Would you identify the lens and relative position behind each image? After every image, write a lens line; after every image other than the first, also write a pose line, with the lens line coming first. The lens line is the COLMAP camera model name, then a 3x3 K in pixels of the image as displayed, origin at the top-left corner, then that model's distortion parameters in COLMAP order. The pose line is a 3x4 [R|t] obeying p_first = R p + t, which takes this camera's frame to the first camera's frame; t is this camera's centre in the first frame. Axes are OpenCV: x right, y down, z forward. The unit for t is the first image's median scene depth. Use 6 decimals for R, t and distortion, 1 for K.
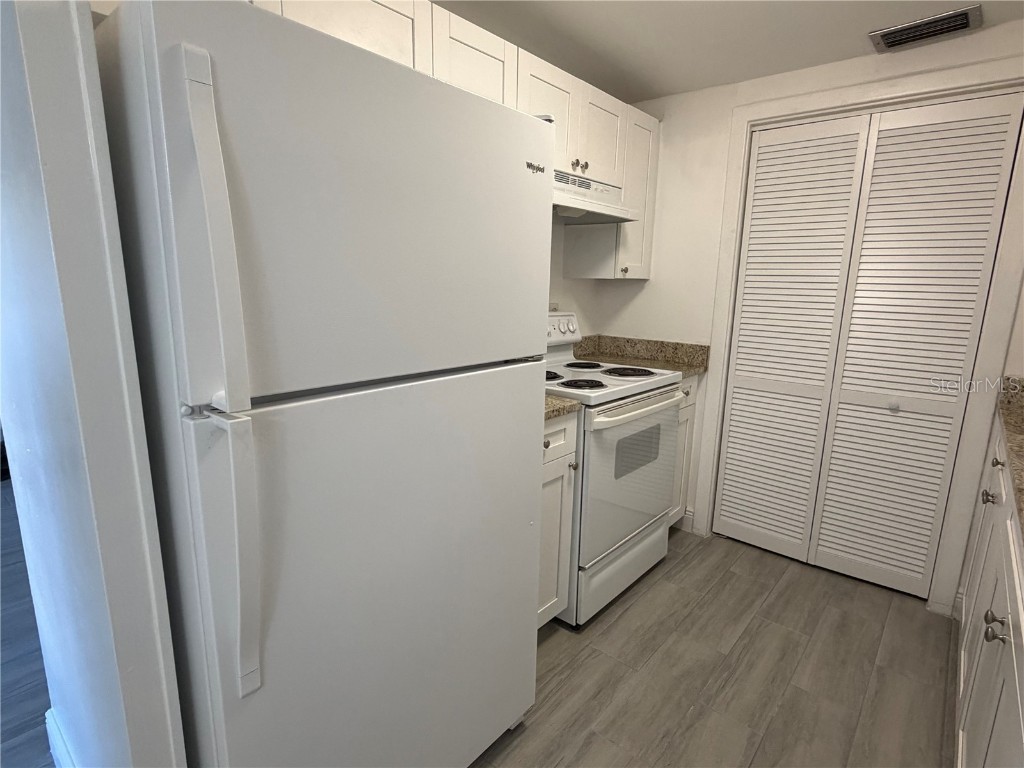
lens RADIAL K [[533.2, 0, 512.0], [0, 533.2, 384.0], [0, 0, 1]] dist [0.012949, -0.008655]
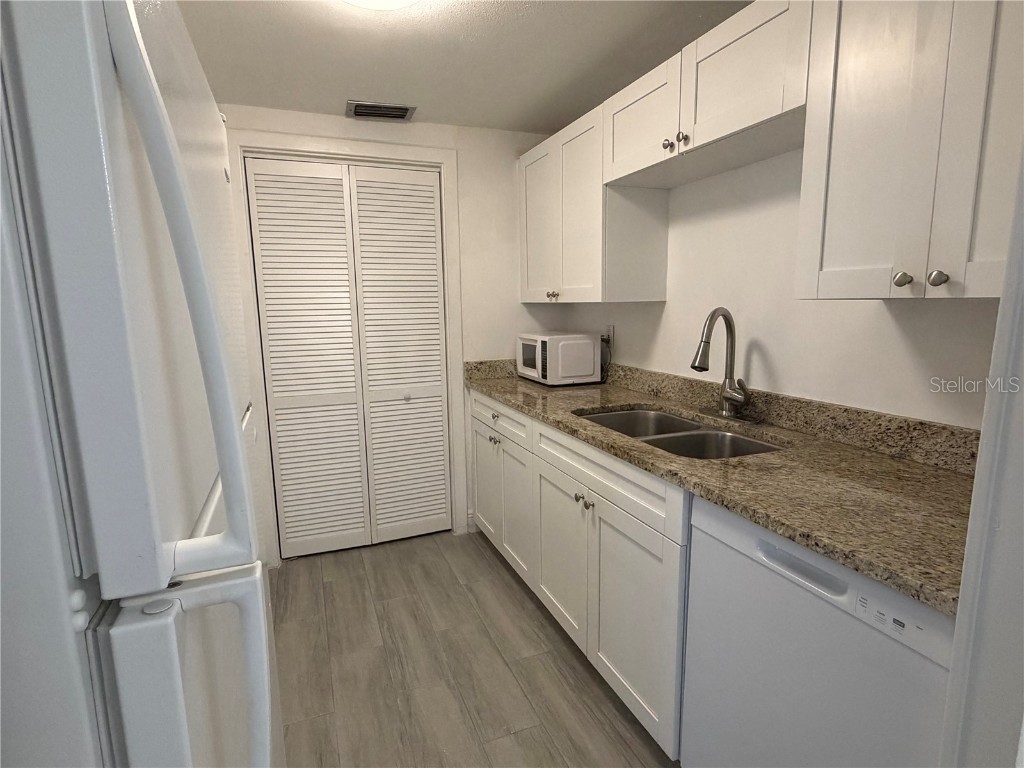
lens RADIAL K [[533.2, 0, 512.0], [0, 533.2, 384.0], [0, 0, 1]] dist [0.012949, -0.008655]
pose [[0.465888, -0.161591, 0.869963, -0.298239], [0.195789, 0.977639, 0.076741, -0.038628], [-0.862911, 0.134577, 0.487108, 0.155310]]
